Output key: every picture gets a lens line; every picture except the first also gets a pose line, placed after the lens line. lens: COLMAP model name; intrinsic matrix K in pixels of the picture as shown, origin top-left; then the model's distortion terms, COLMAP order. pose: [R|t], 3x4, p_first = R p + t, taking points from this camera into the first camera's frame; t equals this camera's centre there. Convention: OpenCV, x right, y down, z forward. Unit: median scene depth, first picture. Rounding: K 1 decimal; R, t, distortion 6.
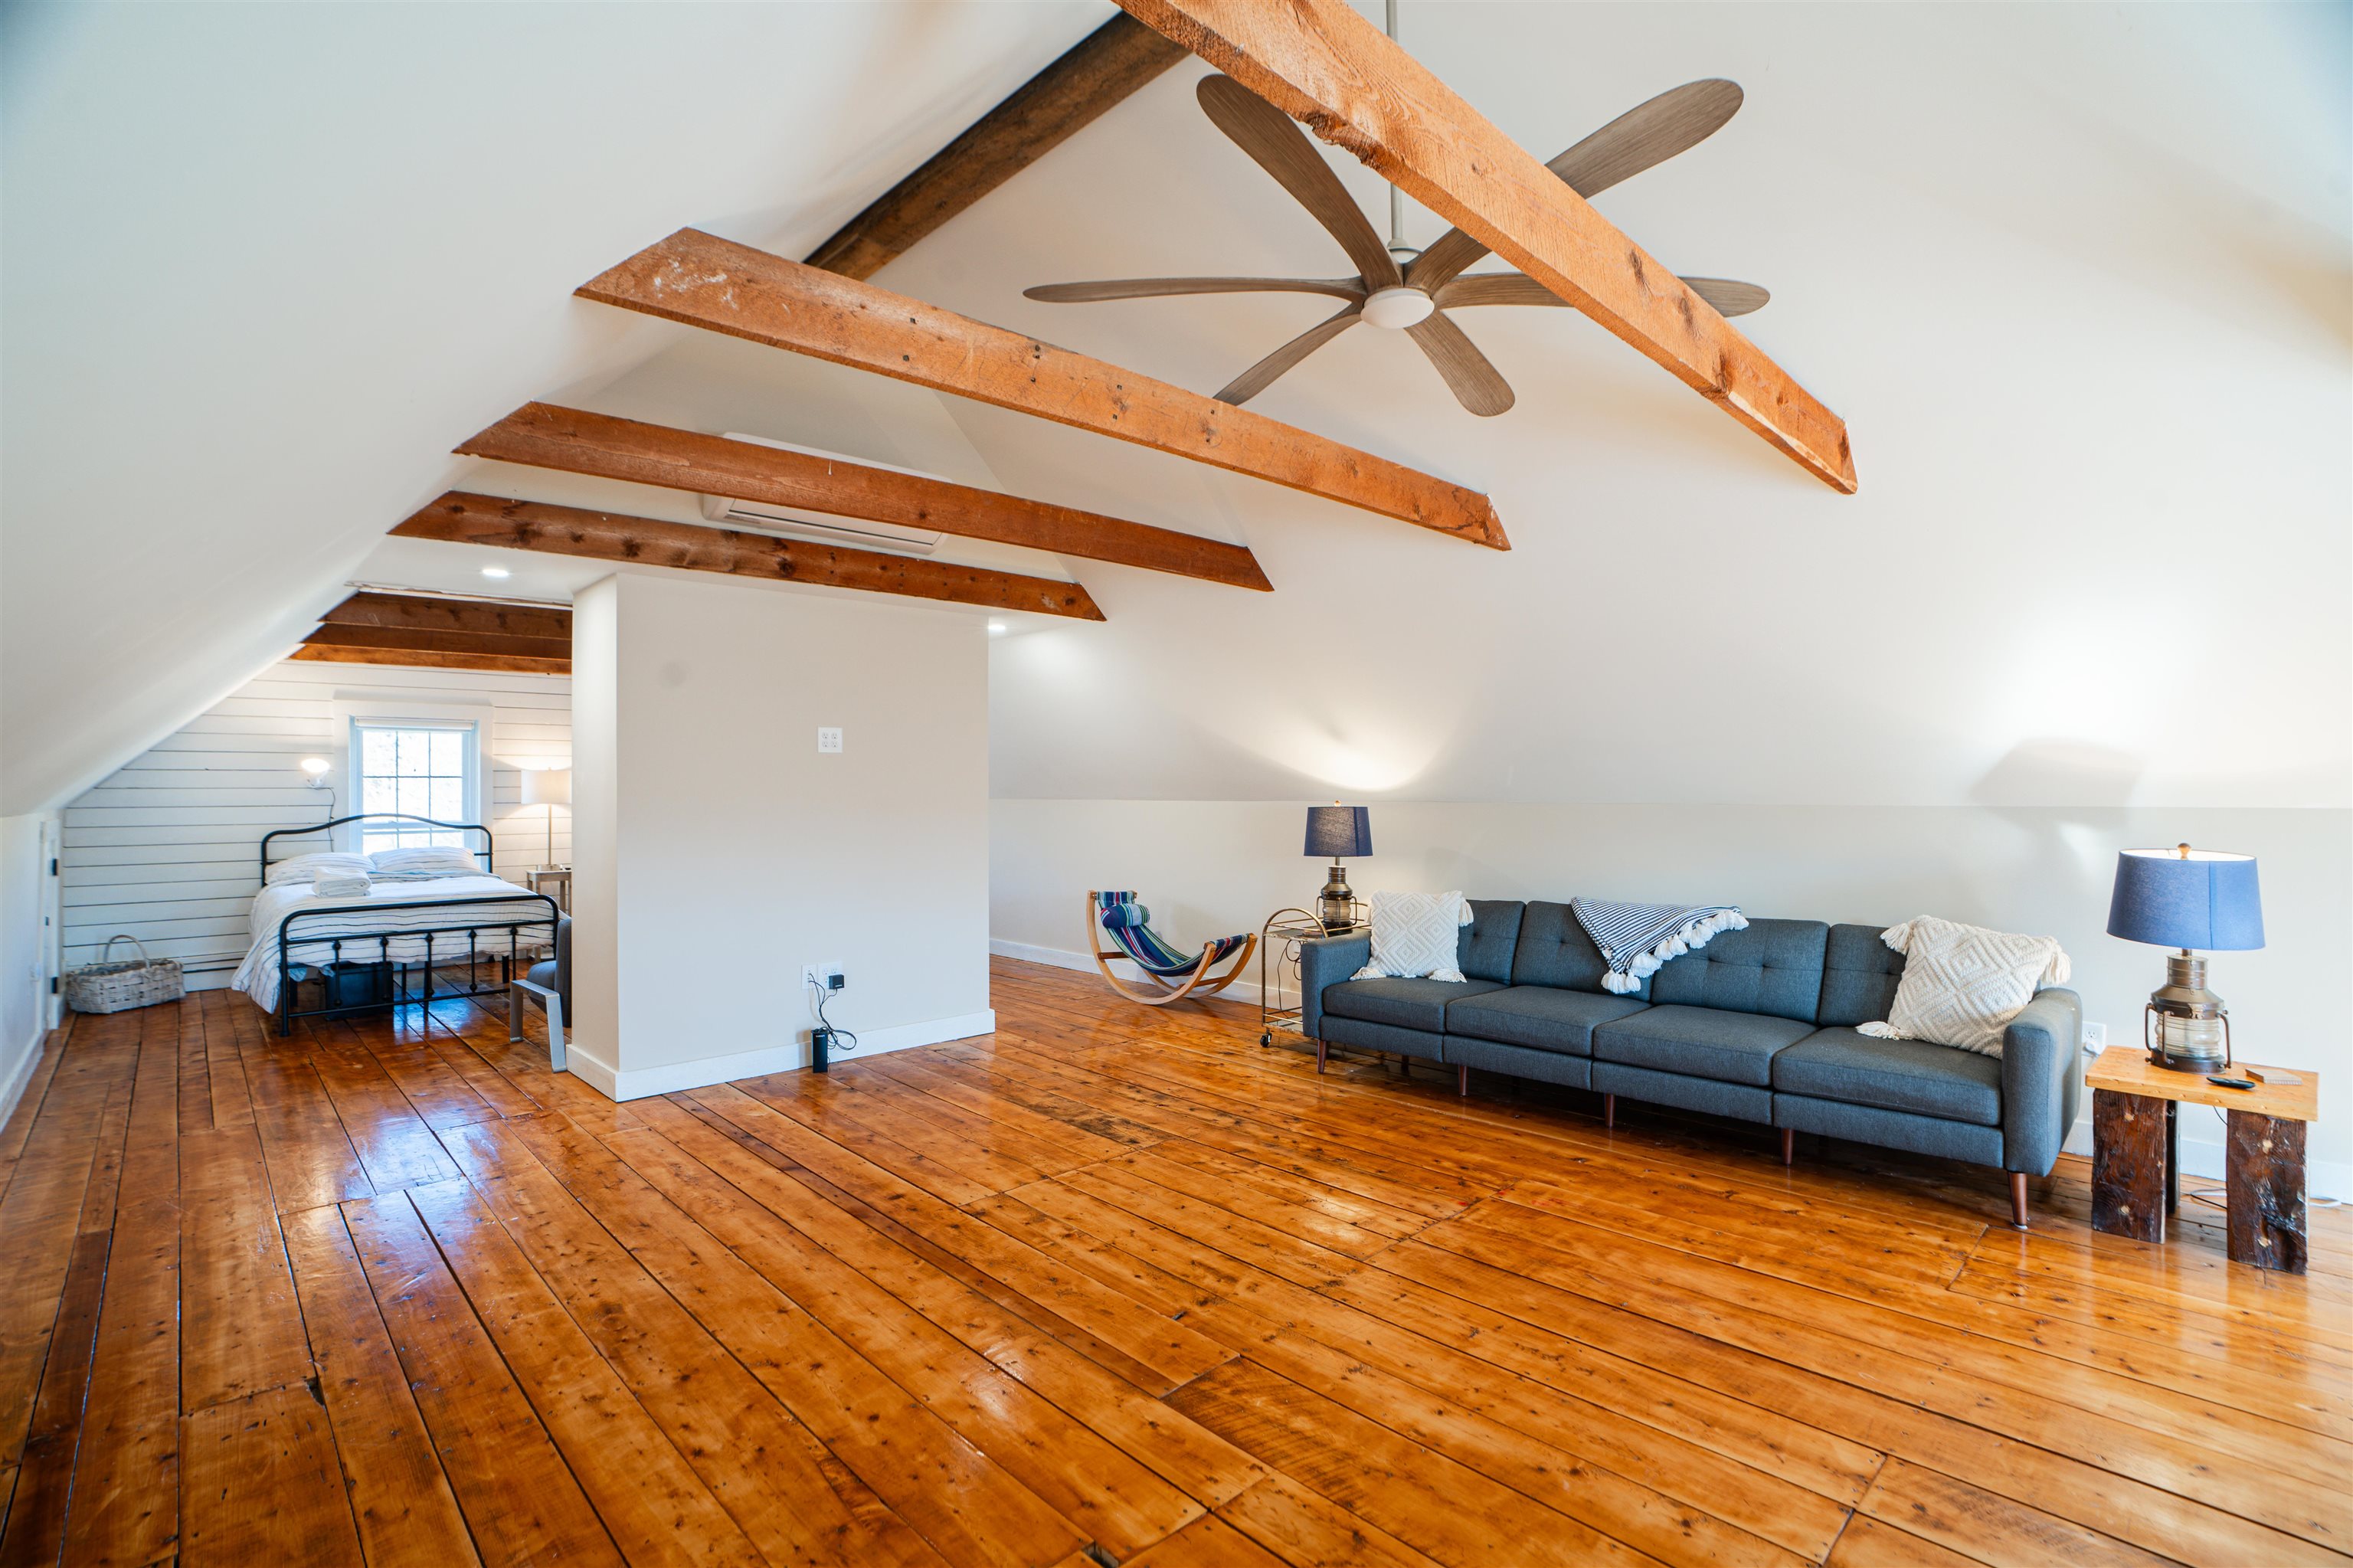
lens RADIAL K [[1083.2, 0, 1179.4], [0, 1083.2, 778.8], [0, 0, 1]] dist [-0.057478, 0.016101]
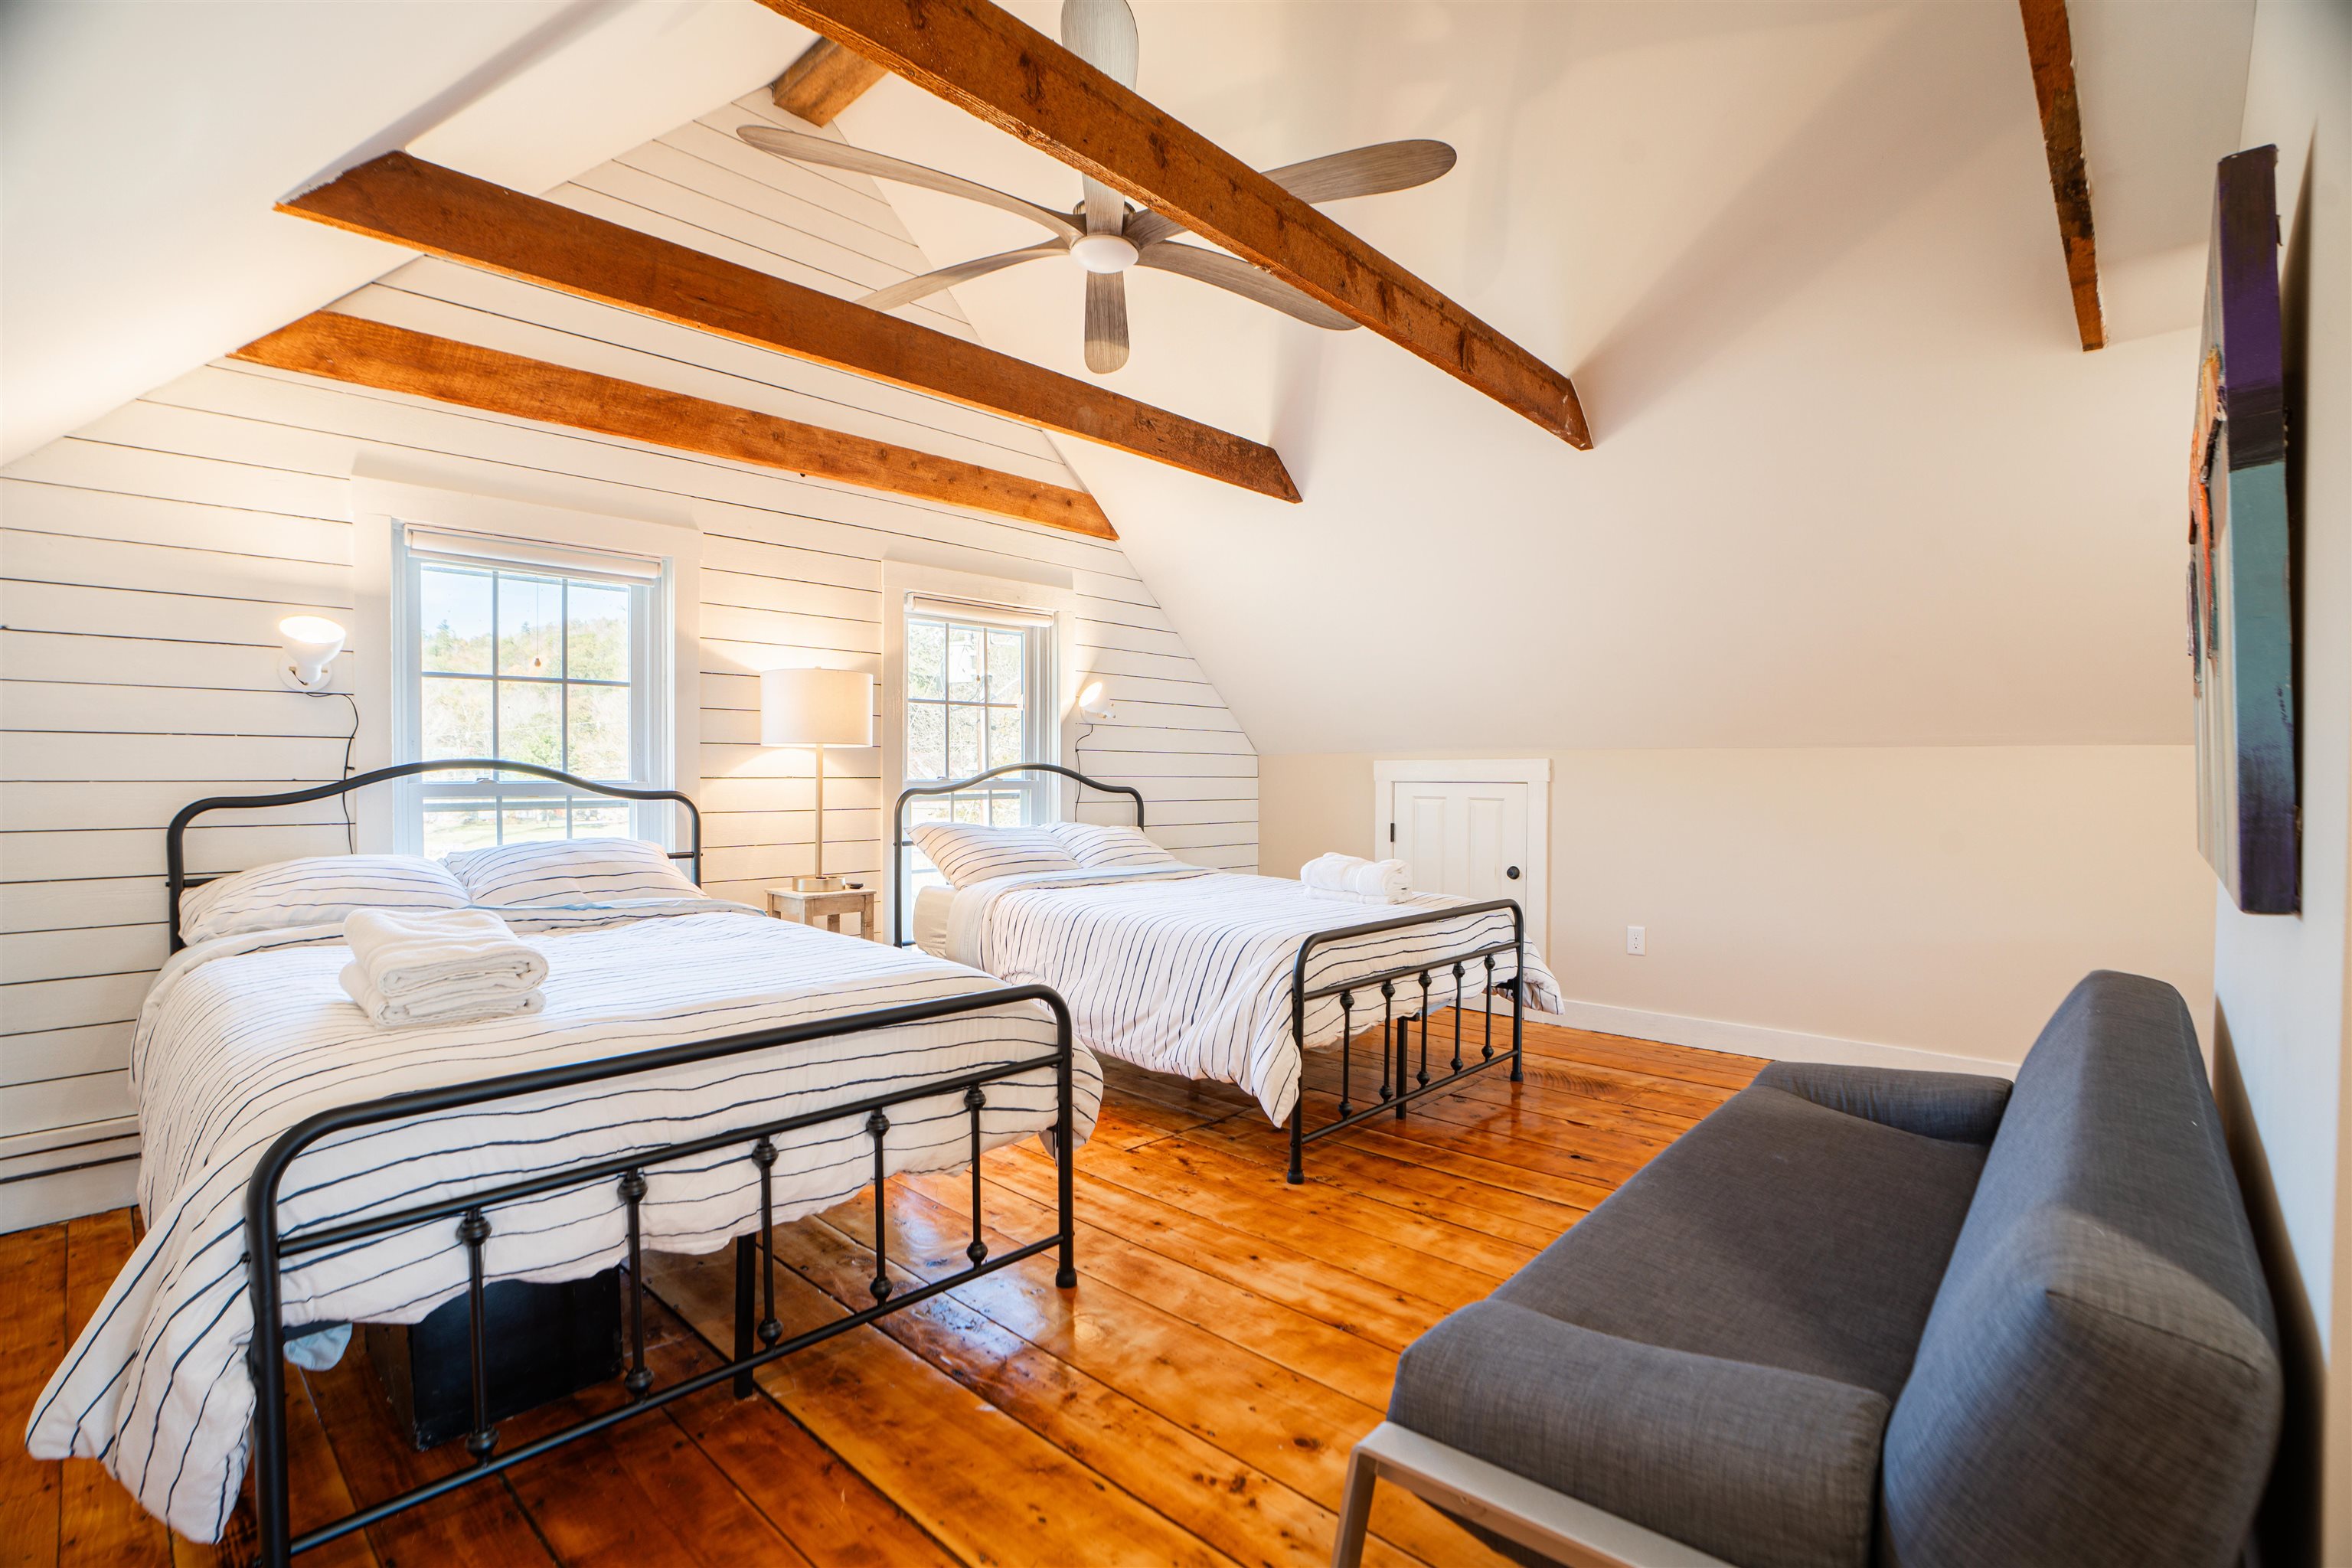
lens RADIAL K [[1082.7, 0, 1178.7], [0, 1082.7, 780.7], [0, 0, 1]] dist [-0.057478, 0.016101]
pose [[0.998871, 0.004117, 0.047333, -0.487985], [-0.004823, 0.999879, 0.014804, 0.033191], [-0.047266, -0.015016, 0.998769, 0.558509]]
